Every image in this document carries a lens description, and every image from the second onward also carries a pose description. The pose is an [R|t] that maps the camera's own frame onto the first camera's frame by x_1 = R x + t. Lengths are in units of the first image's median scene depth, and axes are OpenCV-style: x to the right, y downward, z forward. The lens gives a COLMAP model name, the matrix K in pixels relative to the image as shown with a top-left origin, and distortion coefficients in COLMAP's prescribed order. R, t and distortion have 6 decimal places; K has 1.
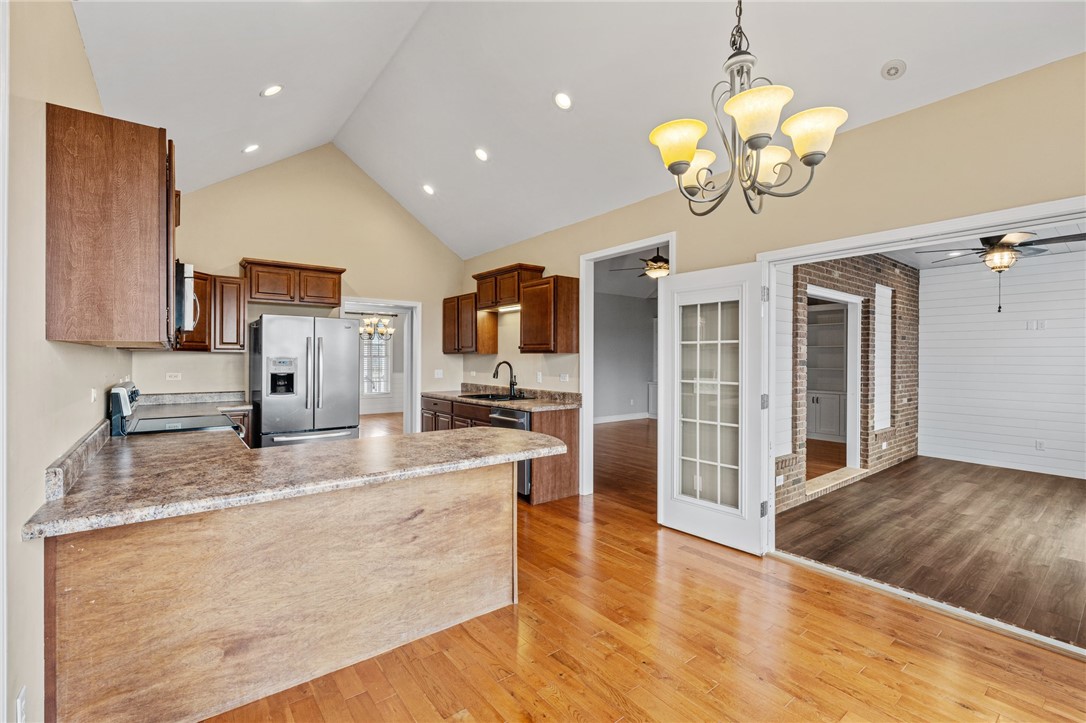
lens RADIAL K [[471.1, 0, 541.2], [0, 471.1, 361.5], [0, 0, 1]] dist [-0.008391, 0.001415]
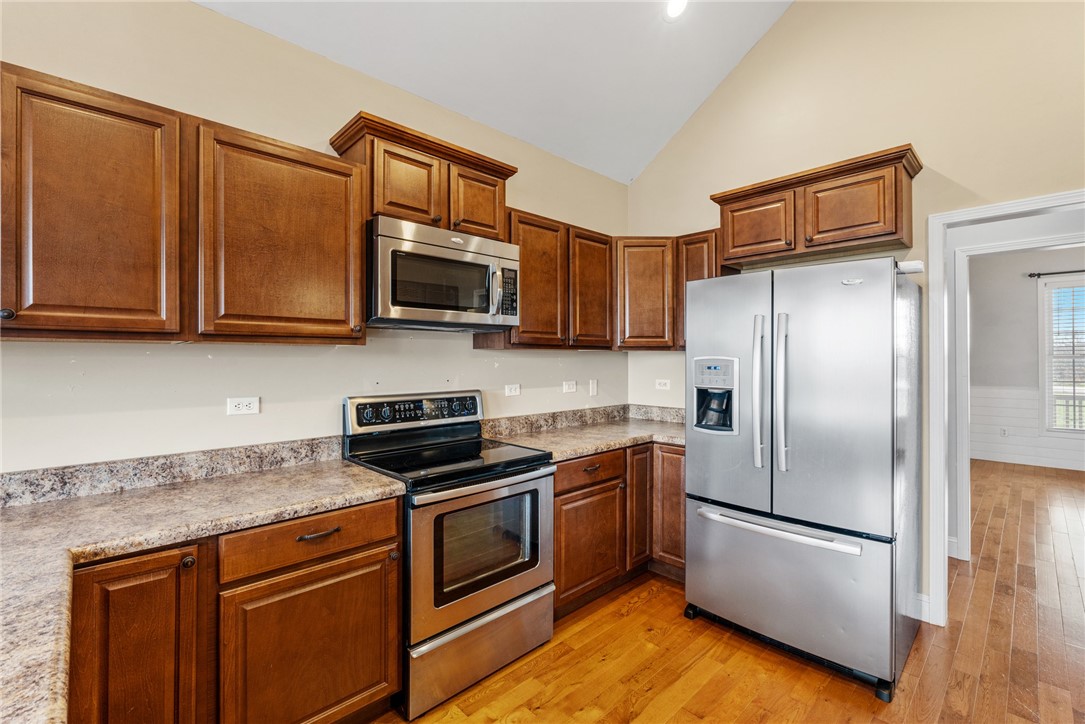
lens RADIAL K [[470.6, 0, 543.6], [0, 470.6, 357.8], [0, 0, 1]] dist [-0.008391, 0.001415]
pose [[0.102270, -0.007655, -0.994727, -0.040848], [-0.006598, 0.999943, -0.008373, -0.002808], [0.994735, 0.007419, 0.102214, 0.618204]]
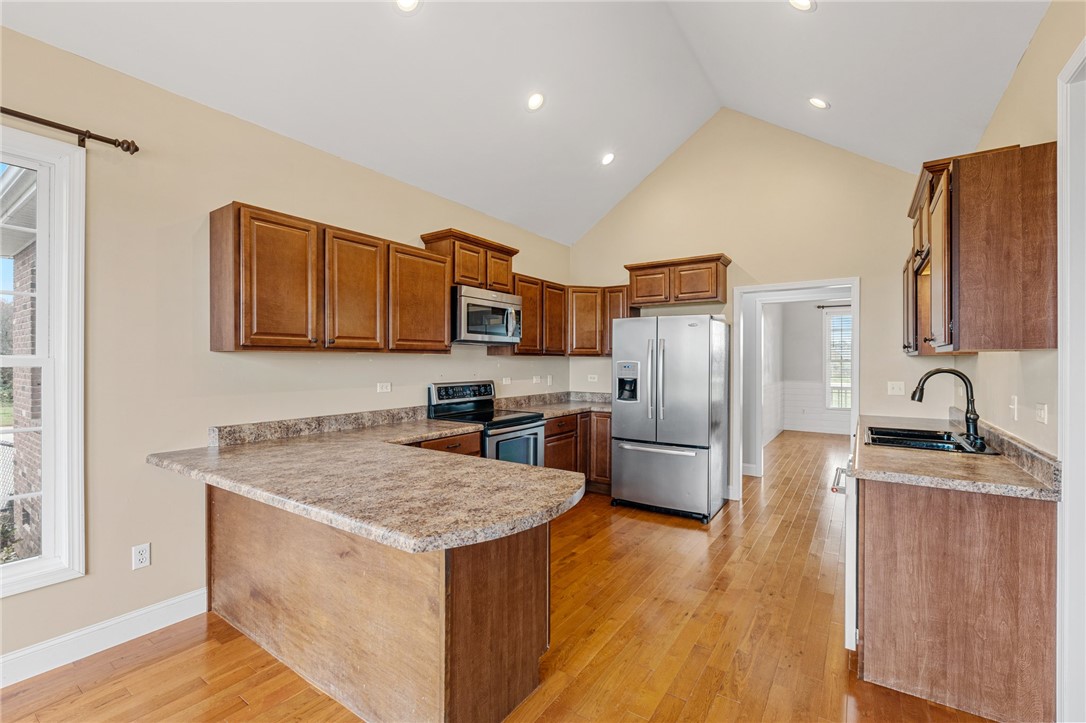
lens RADIAL K [[471.1, 0, 546.1], [0, 471.1, 361.7], [0, 0, 1]] dist [-0.008391, 0.001415]
pose [[0.308726, -0.002287, -0.951148, 0.257000], [-0.008452, 0.999951, -0.005147, -0.001624], [0.951113, 0.009628, 0.308692, 0.443526]]
